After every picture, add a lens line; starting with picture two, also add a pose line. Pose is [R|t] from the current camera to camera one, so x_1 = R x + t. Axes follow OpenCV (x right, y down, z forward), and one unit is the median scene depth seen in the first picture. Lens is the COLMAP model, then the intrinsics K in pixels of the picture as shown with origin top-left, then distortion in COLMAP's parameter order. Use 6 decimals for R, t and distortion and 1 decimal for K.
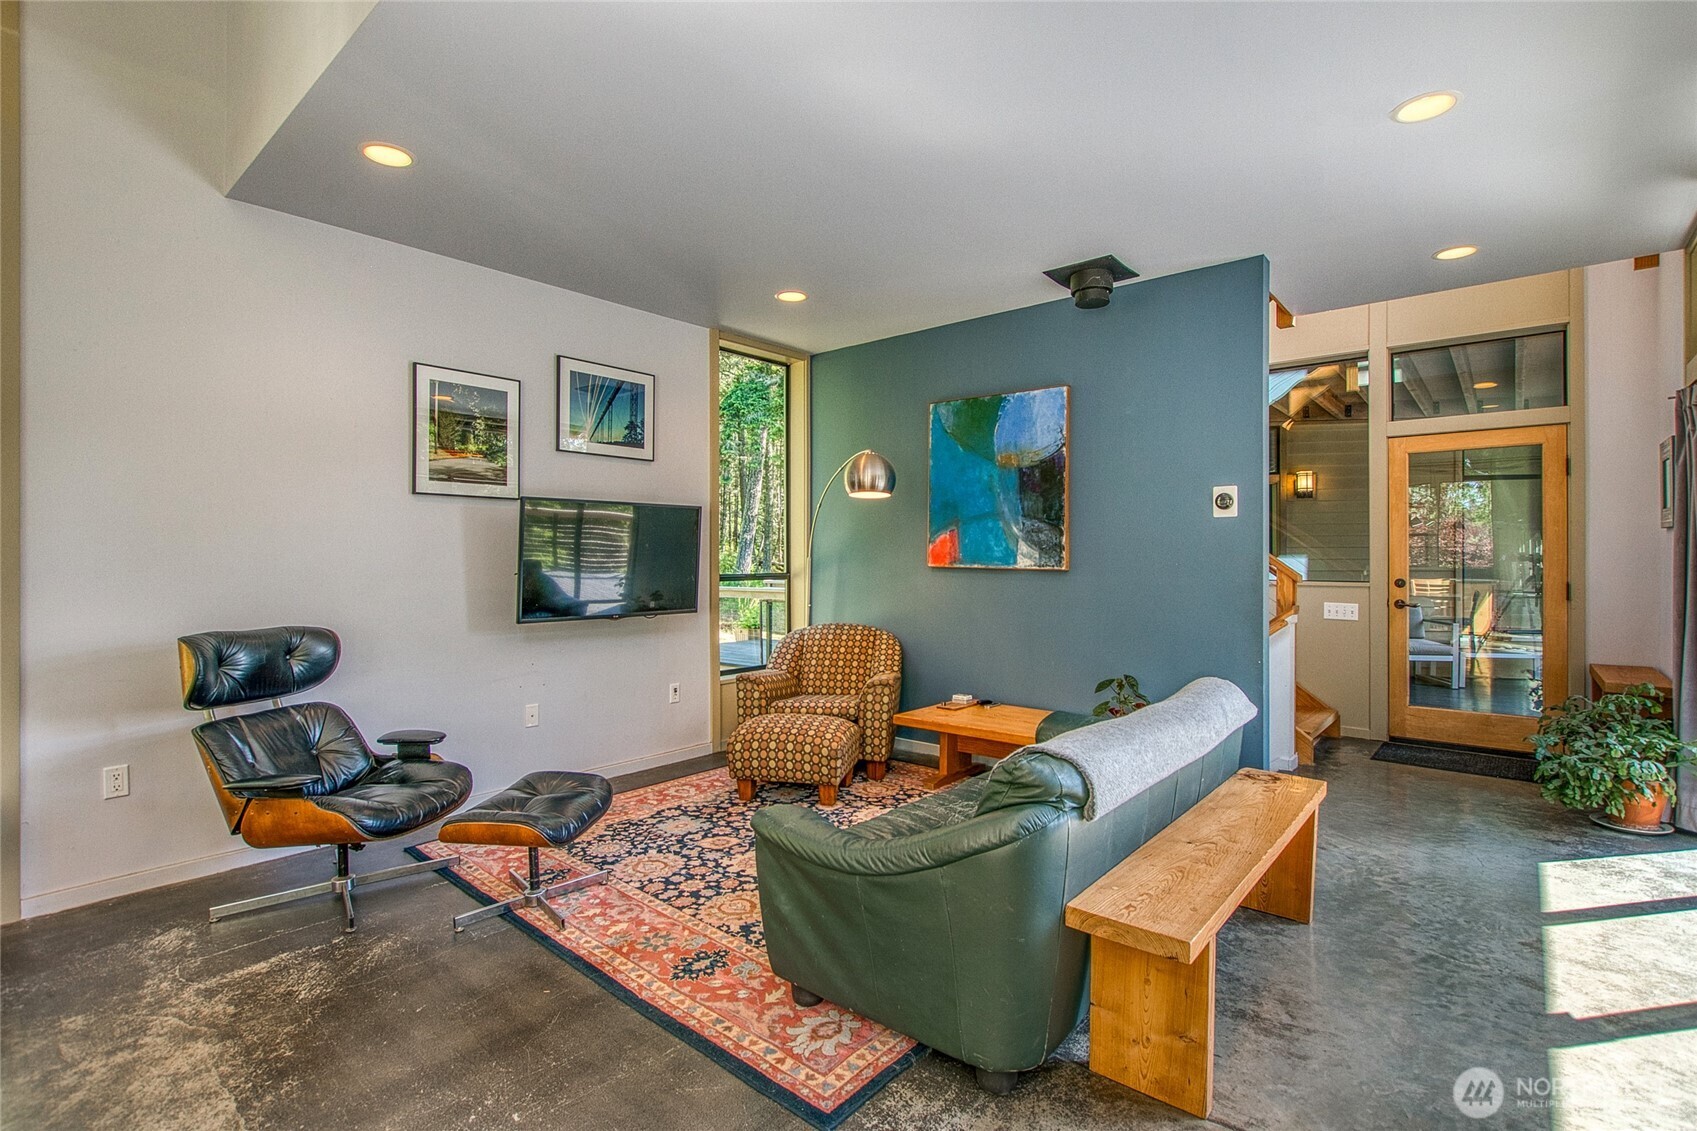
lens RADIAL K [[807.8, 0, 856.7], [0, 807.8, 559.6], [0, 0, 1]] dist [-0.013230, 0.000878]
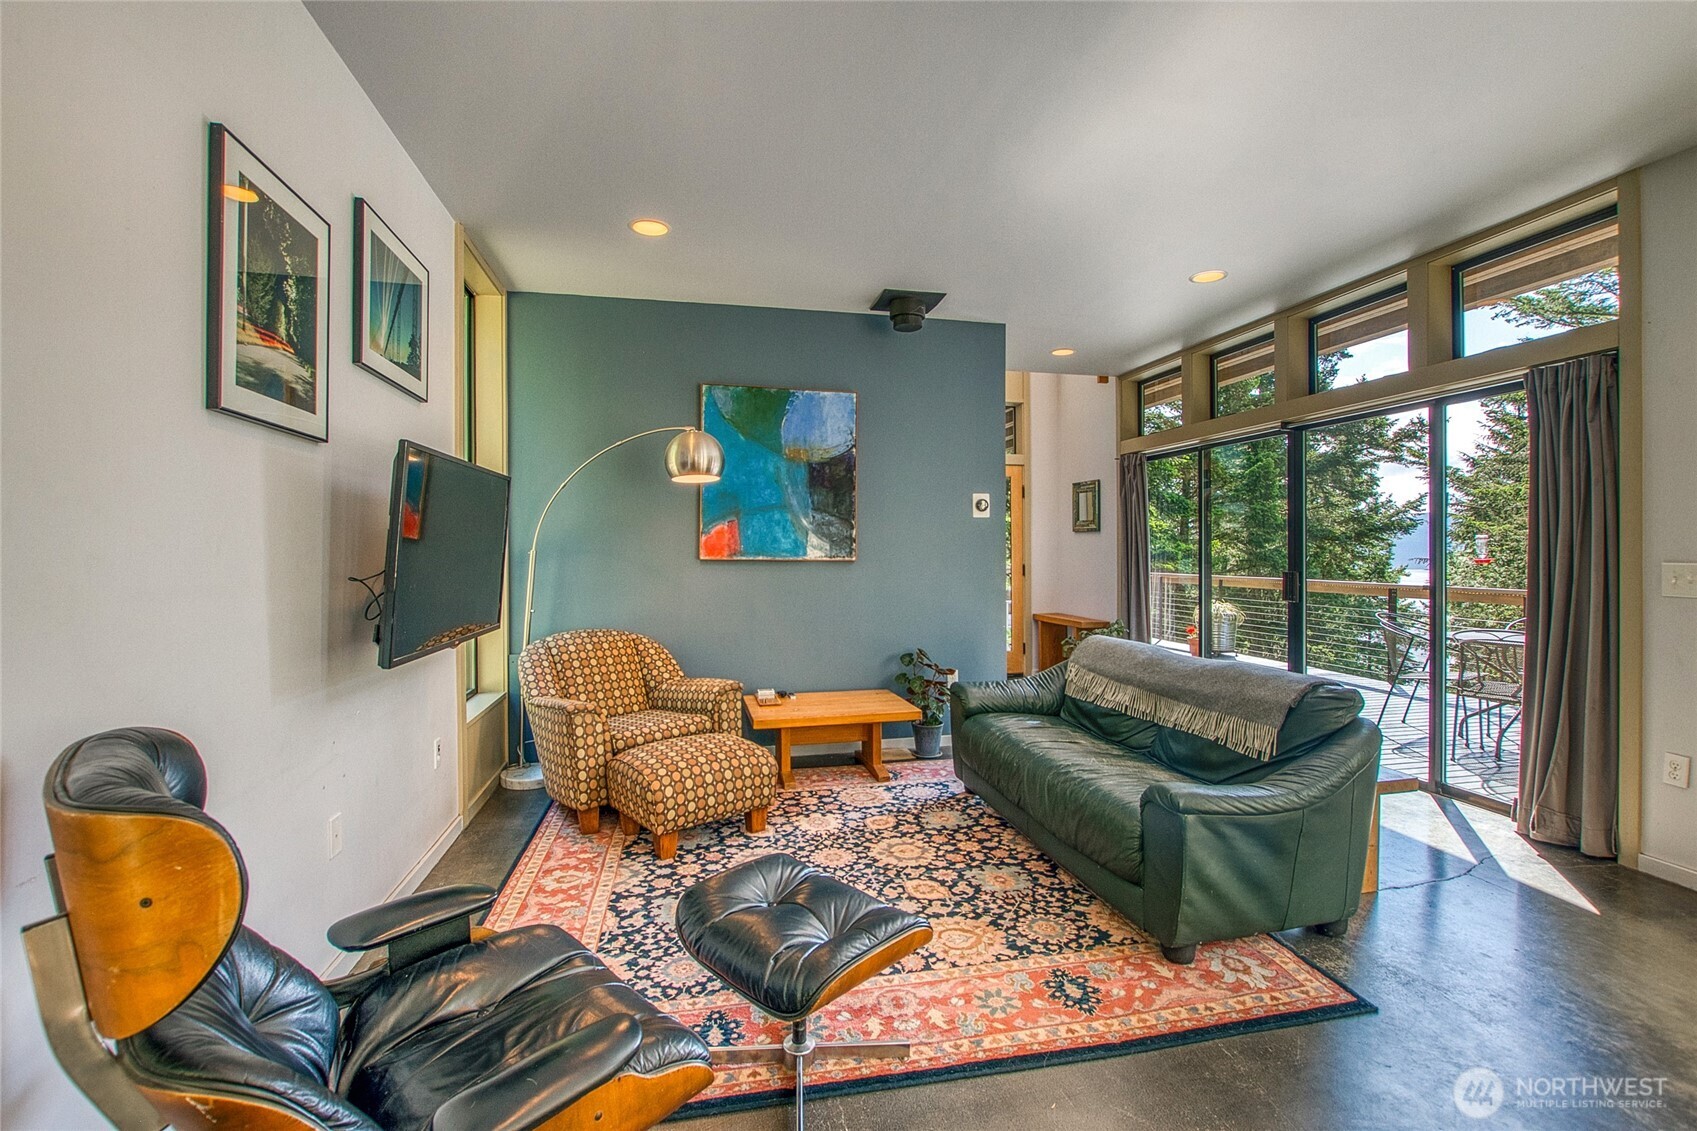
lens RADIAL K [[762.6, 0, 848.3], [0, 762.6, 554.3], [0, 0, 1]] dist [-0.020127, -0.000425]
pose [[0.593208, -0.006578, 0.805022, -0.576367], [0.007835, 0.999966, 0.002398, 0.002167], [-0.805011, 0.004884, 0.593240, 0.386750]]
